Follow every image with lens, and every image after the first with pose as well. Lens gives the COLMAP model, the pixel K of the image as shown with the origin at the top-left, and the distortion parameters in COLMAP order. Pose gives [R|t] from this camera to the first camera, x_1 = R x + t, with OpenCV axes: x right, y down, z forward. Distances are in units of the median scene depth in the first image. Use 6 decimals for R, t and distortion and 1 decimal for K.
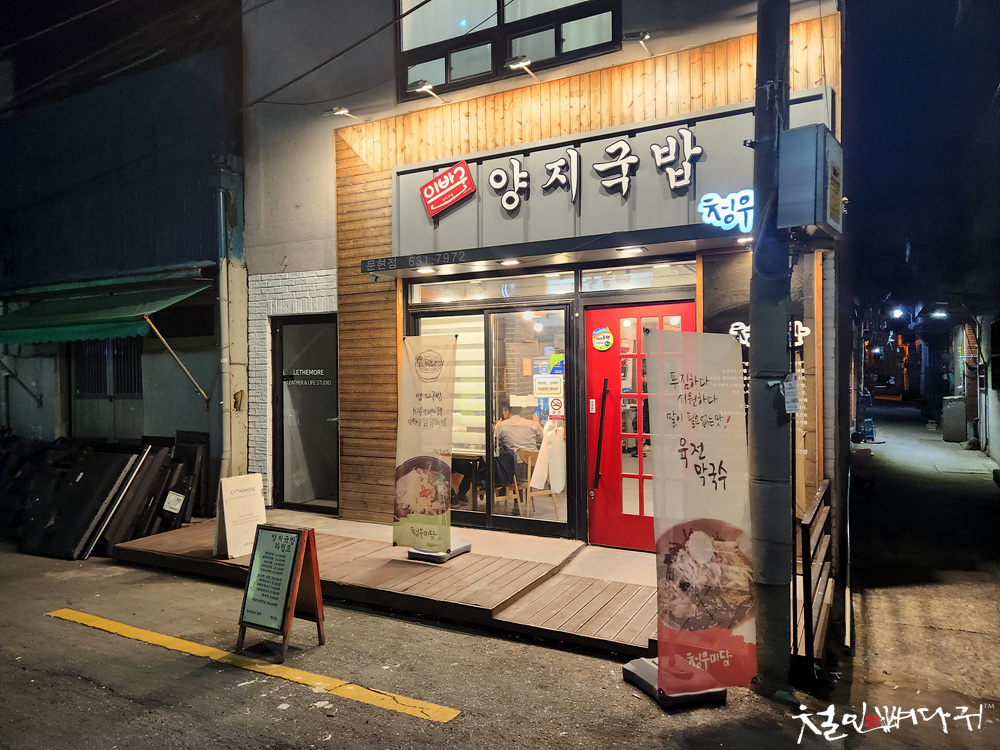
lens RADIAL K [[677.9, 0, 500.0], [0, 677.9, 375.0], [0, 0, 1]] dist [0.001851, 0.000584]
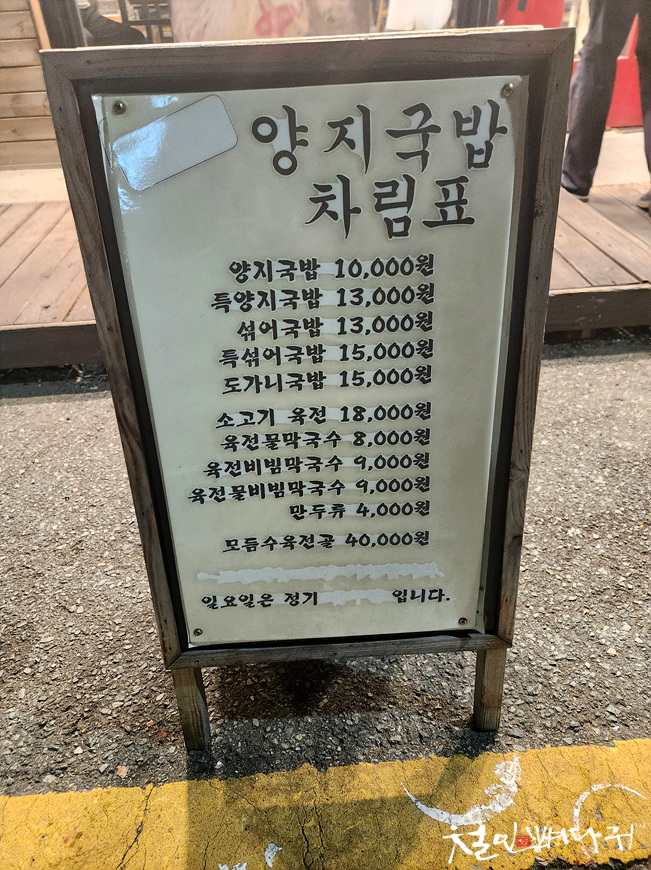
lens RADIAL K [[589.8, 0, 325.5], [0, 589.8, 435.0], [0, 0, 1]] dist [0.001851, 0.000584]
pose [[0.841785, -0.339079, 0.420028, -0.402304], [0.029022, 0.805402, 0.592018, 0.223033], [-0.539032, -0.486162, 0.687816, 0.910620]]
